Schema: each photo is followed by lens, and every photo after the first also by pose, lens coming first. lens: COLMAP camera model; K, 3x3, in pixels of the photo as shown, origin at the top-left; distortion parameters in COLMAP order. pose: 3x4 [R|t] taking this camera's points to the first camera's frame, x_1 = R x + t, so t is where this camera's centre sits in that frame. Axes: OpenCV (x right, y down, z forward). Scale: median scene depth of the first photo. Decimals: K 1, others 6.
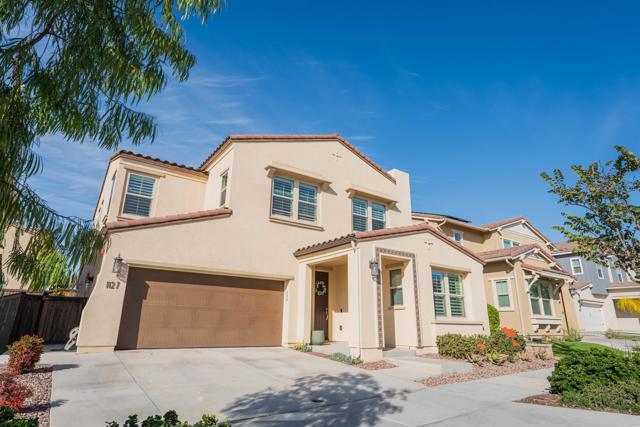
lens RADIAL K [[364.9, 0, 320.0], [0, 364.9, 213.5], [0, 0, 1]] dist [-0.001115, -0.000079]
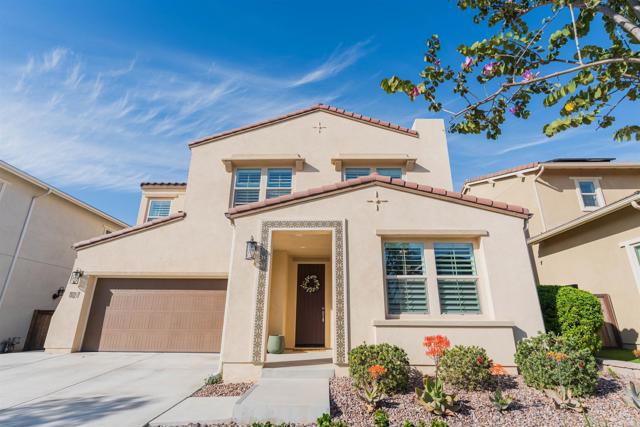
lens RADIAL K [[322.7, 0, 320.0], [0, 322.7, 213.5], [0, 0, 1]] dist [0.001989, 0.000286]
pose [[0.804308, -0.201614, -0.558964, 0.524840], [0.178535, 0.979210, -0.096295, 0.137446], [0.566758, -0.022344, 0.823582, 0.456609]]
